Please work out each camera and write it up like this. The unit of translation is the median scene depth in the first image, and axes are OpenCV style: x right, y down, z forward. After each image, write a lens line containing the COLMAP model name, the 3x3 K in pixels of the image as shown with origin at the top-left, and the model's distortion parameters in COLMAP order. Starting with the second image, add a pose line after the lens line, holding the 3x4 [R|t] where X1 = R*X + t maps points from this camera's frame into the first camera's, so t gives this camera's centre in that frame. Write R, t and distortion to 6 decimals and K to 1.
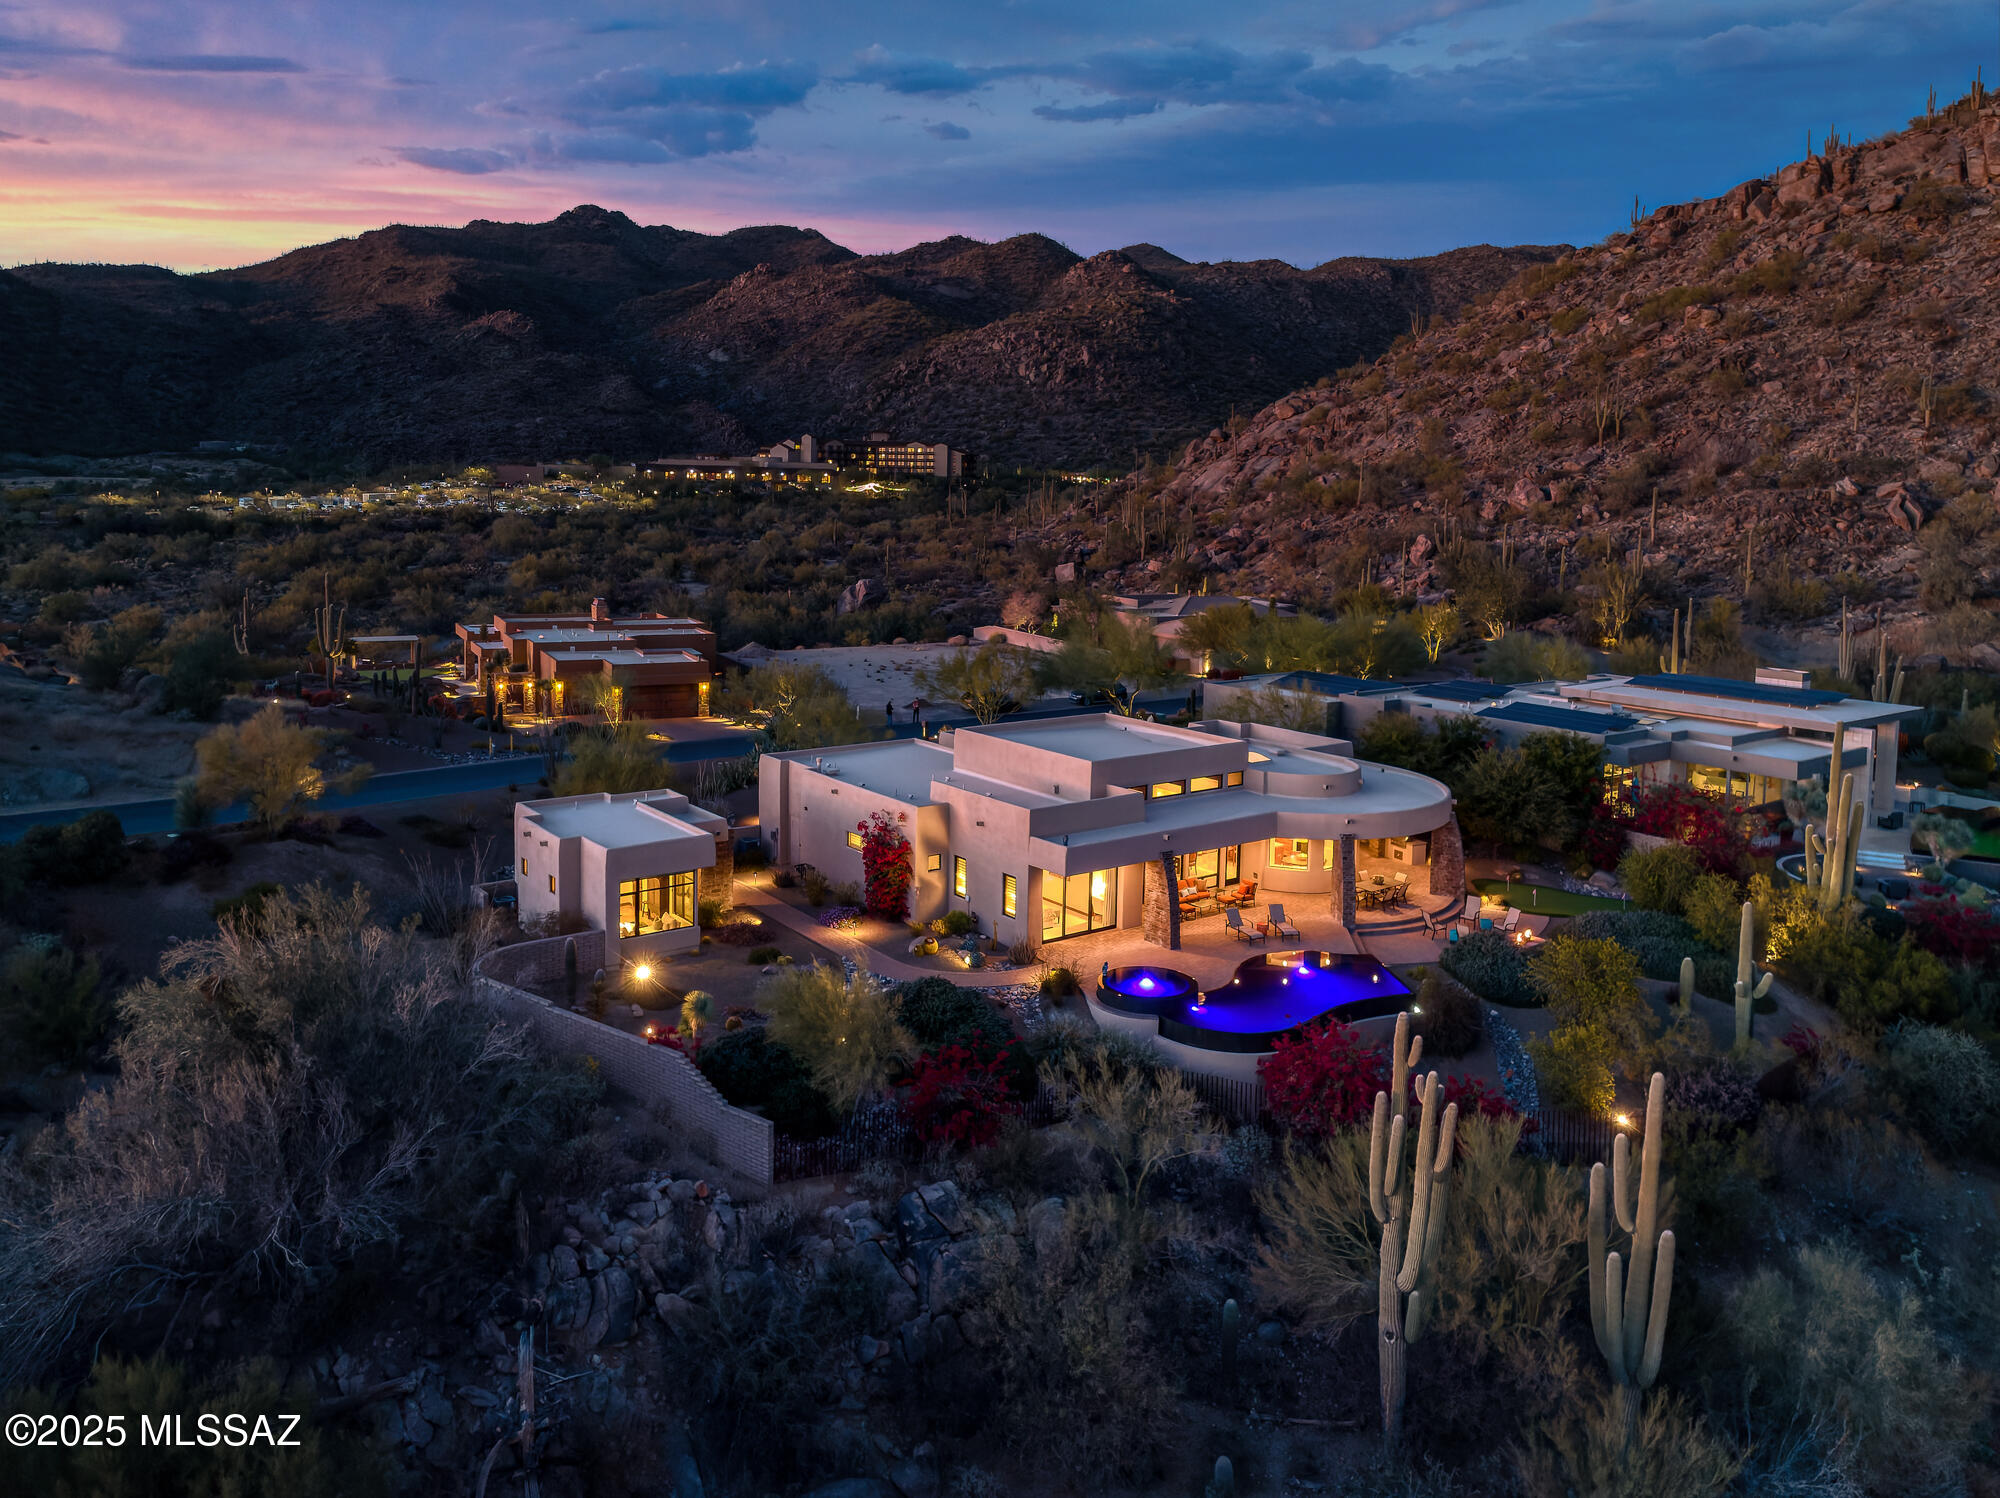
lens RADIAL K [[1460.2, 0, 996.6], [0, 1460.2, 585.7], [0, 0, 1]] dist [0.006729, 0.007619]
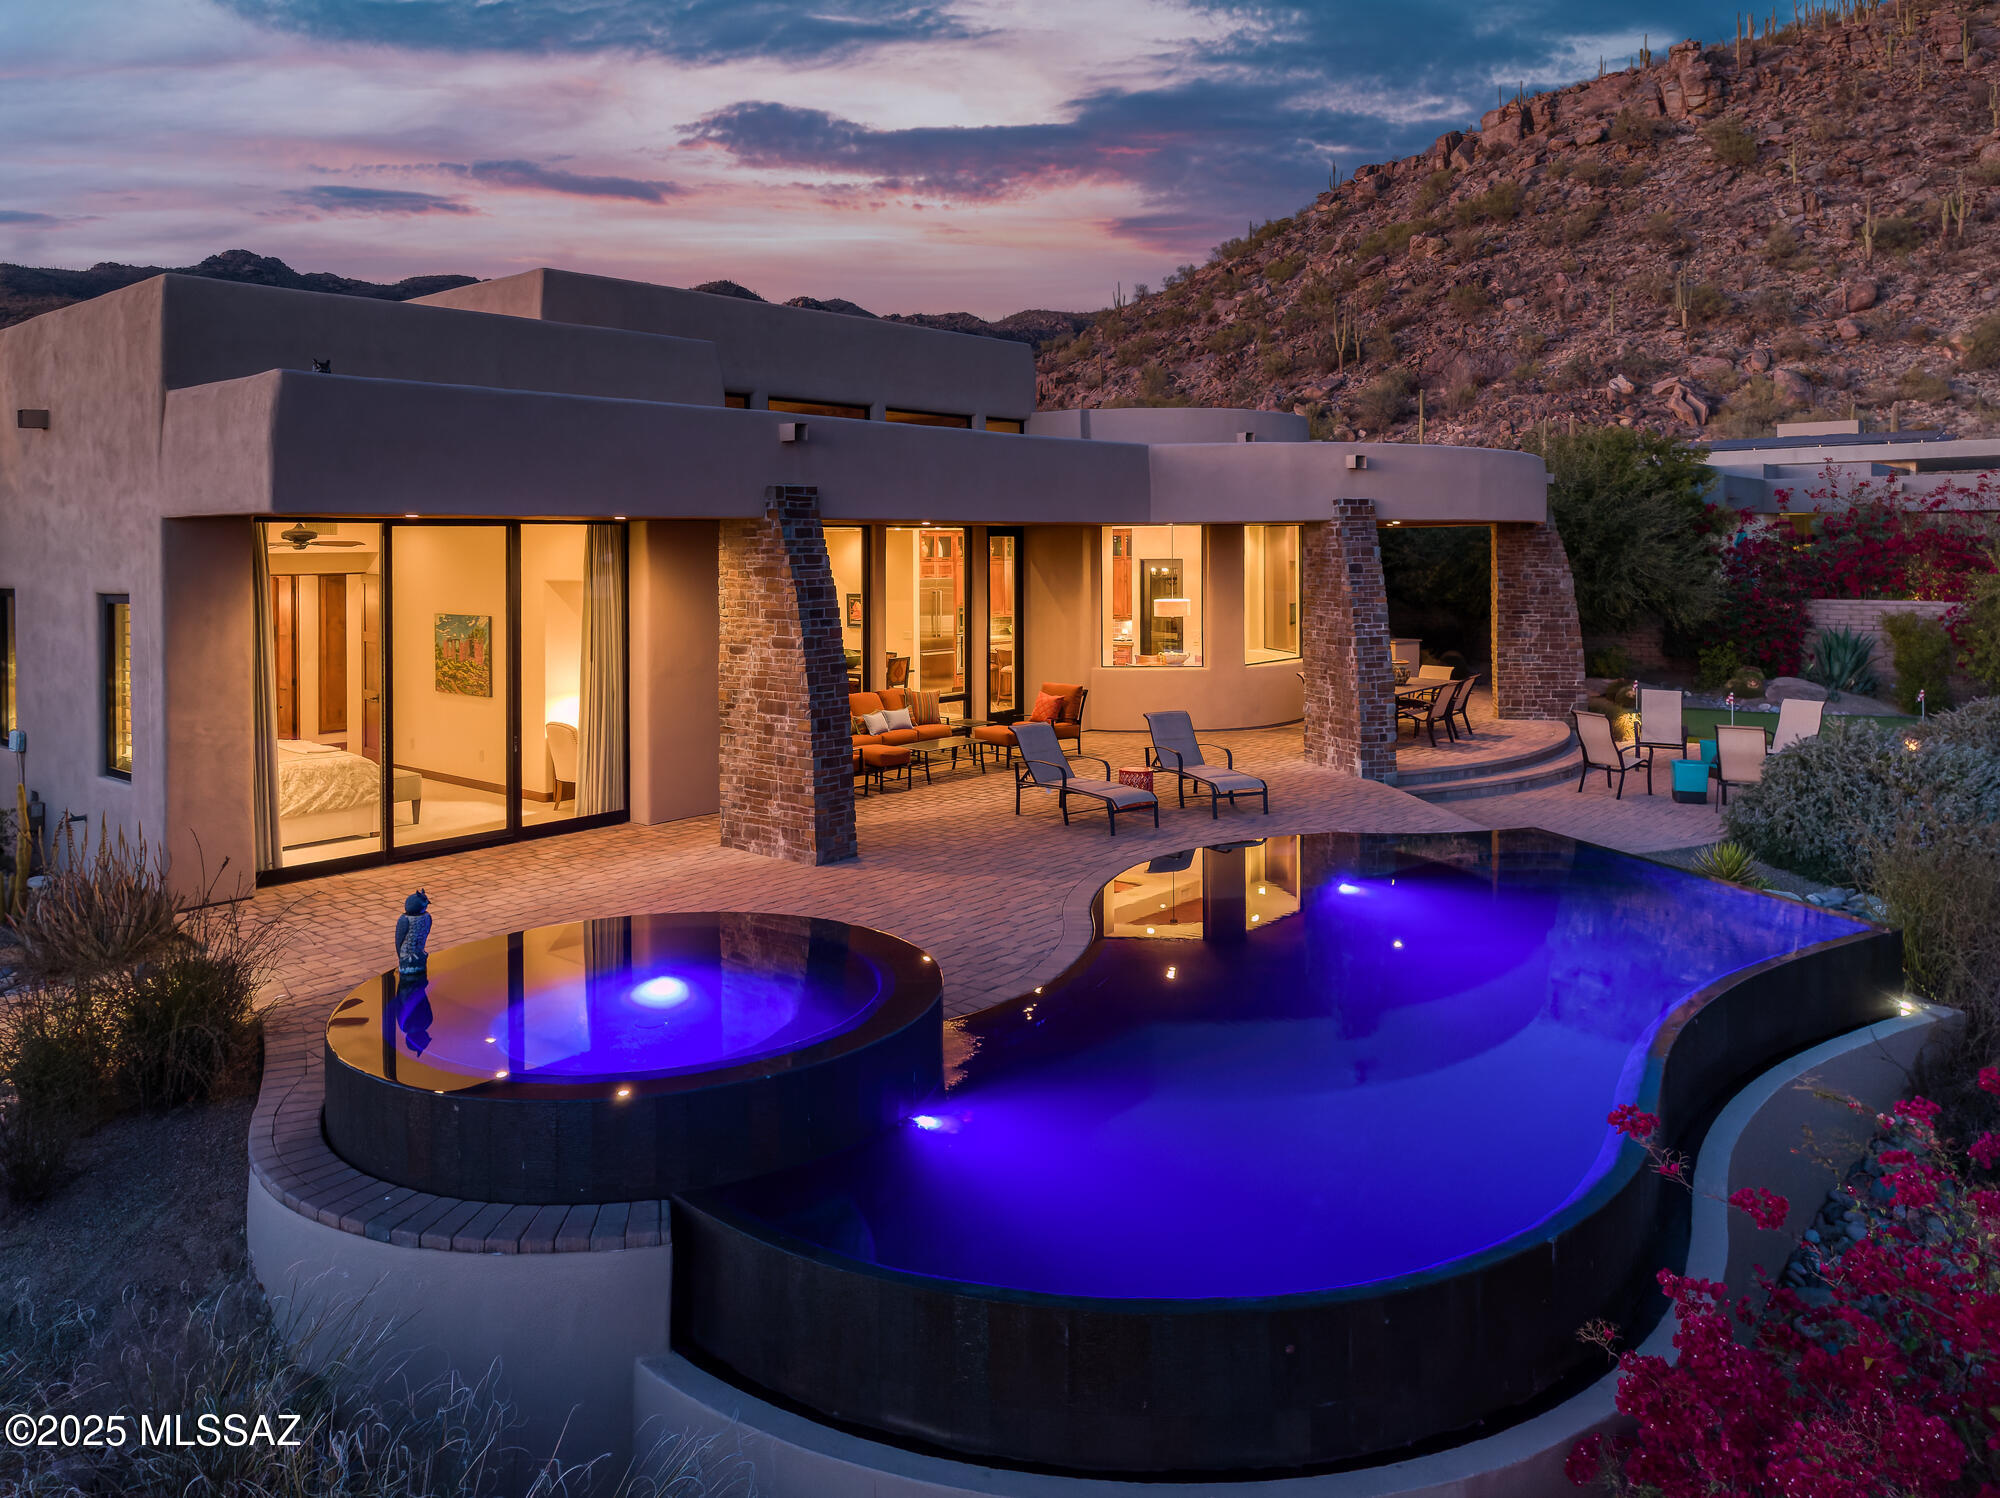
lens RADIAL K [[1412.9, 0, 1020.7], [0, 1412.9, 559.0], [0, 0, 1]] dist [0.000763, 0.000318]
pose [[0.974779, -0.024510, 0.221821, 0.027452], [0.037738, 0.997740, -0.055592, 0.057686], [-0.219957, 0.062561, 0.973501, 0.205274]]
